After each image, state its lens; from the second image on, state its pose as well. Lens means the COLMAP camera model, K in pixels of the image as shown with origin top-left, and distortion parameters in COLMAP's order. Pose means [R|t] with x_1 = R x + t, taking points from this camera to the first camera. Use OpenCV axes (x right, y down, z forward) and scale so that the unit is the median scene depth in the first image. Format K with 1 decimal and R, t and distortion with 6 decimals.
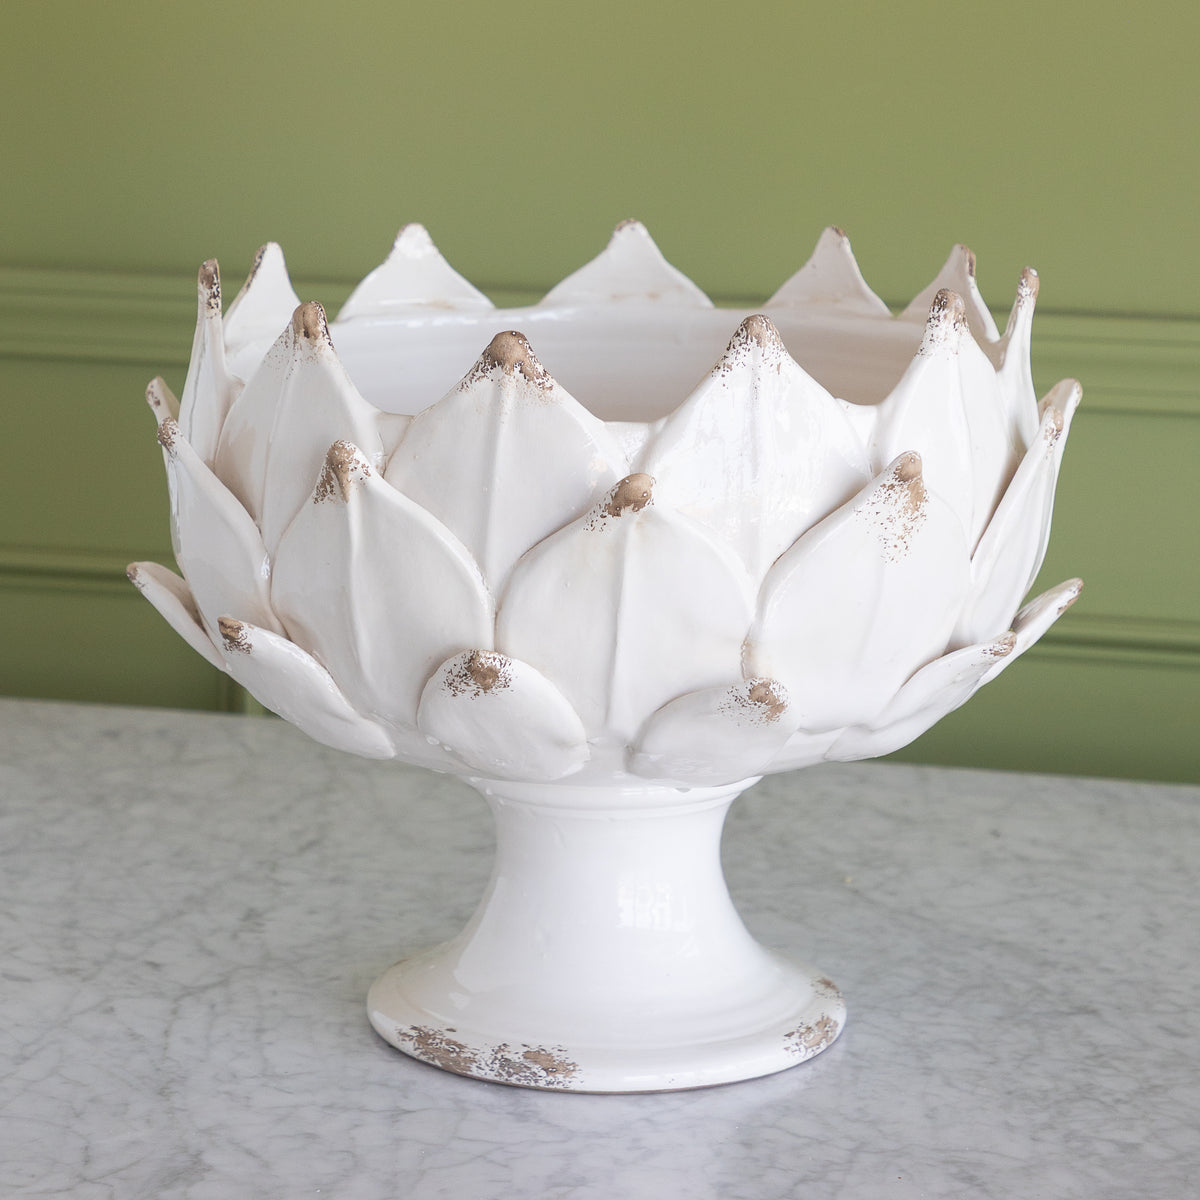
lens RADIAL K [[4035.0, 0, 537.8], [0, 4035.0, 447.7], [0, 0, 1]] dist [0.068019, 0.000000]
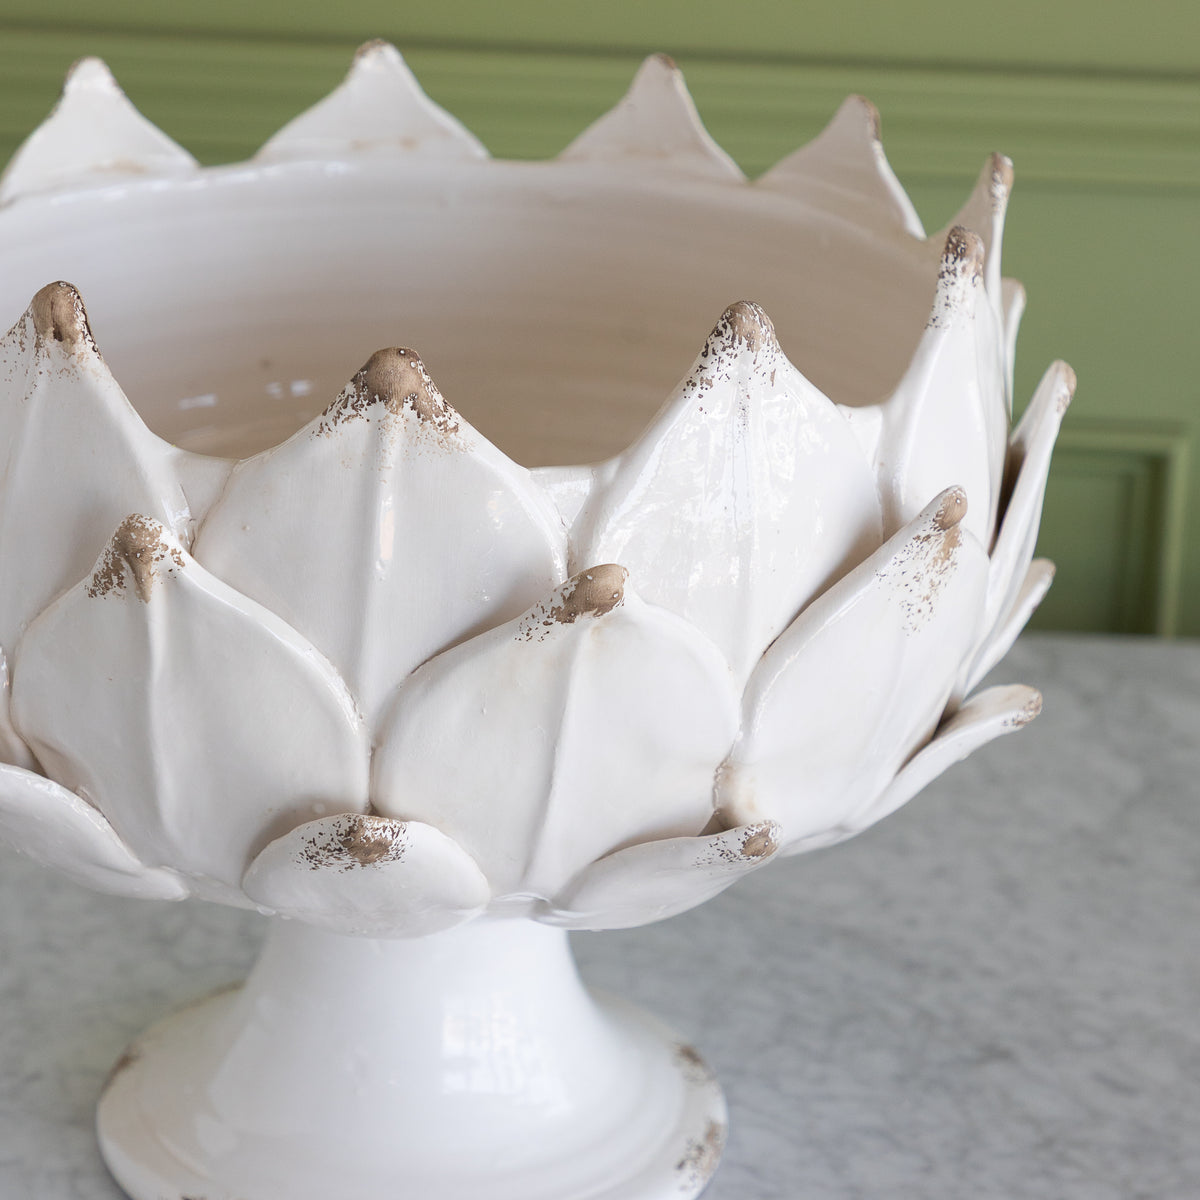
lens RADIAL K [[3356.4, 0, 593.4], [0, 3356.4, 591.0], [0, 0, 1]] dist [0.085948, 0.000000]
pose [[0.971873, -0.057177, 0.228458, -0.096871], [0.008677, 0.978116, 0.207881, -0.097449], [-0.235345, -0.200051, 0.951101, 0.432023]]
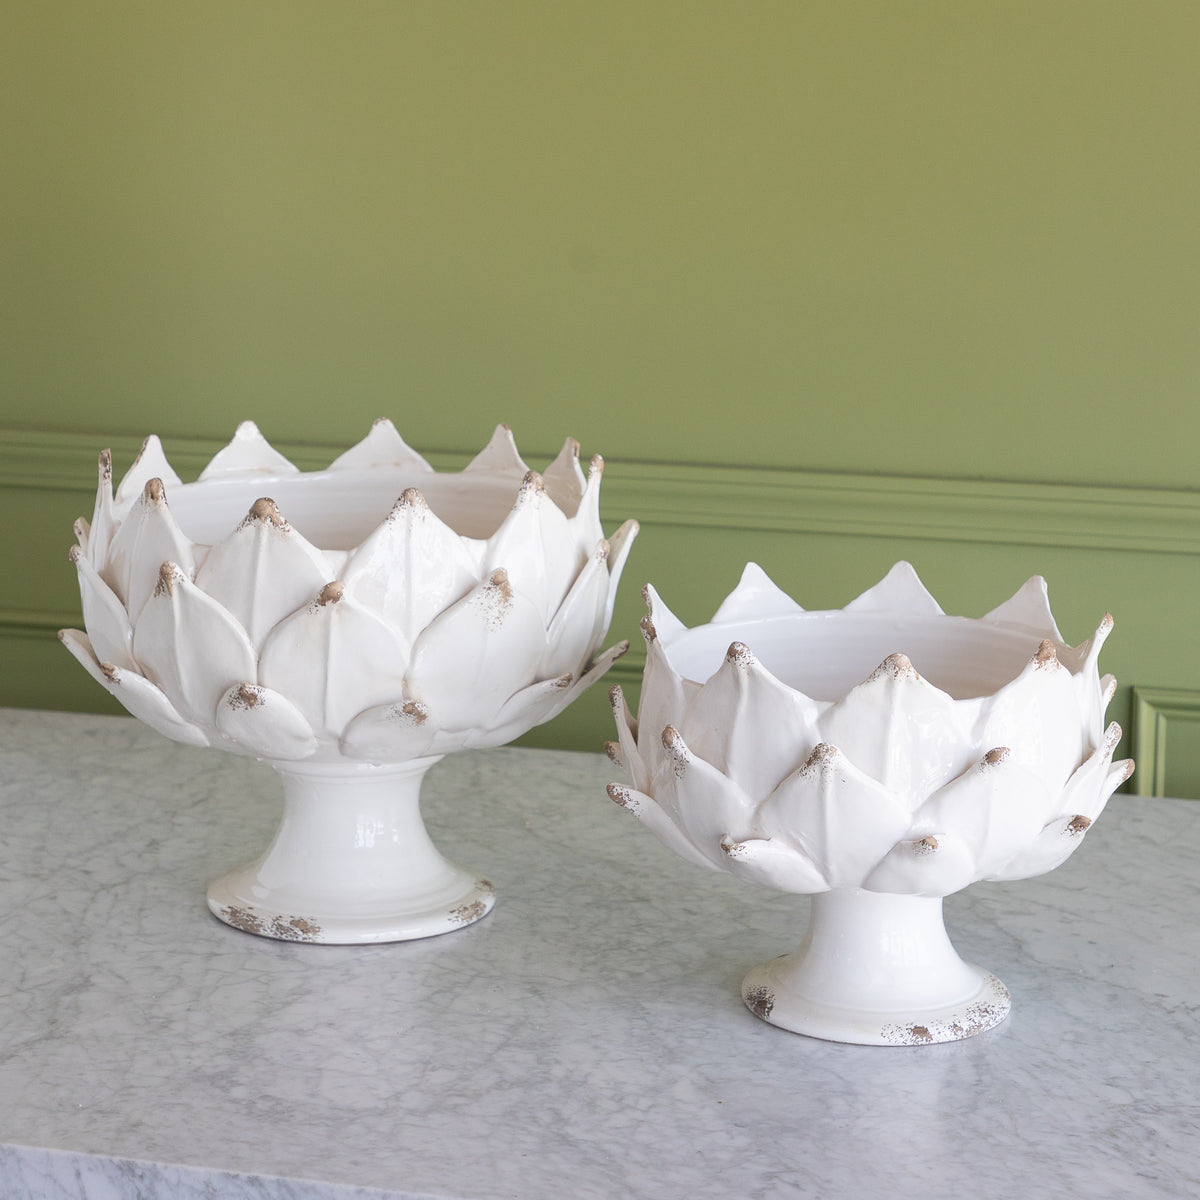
lens RADIAL K [[3356.4, 0, 575.4], [0, 3356.4, 514.0], [0, 0, 1]] dist [0.085948, 0.000000]
pose [[0.999863, 0.001872, -0.016419, 0.140247], [-0.001791, 0.999986, 0.004948, -0.027654], [0.016428, -0.004918, 0.999853, -0.405834]]
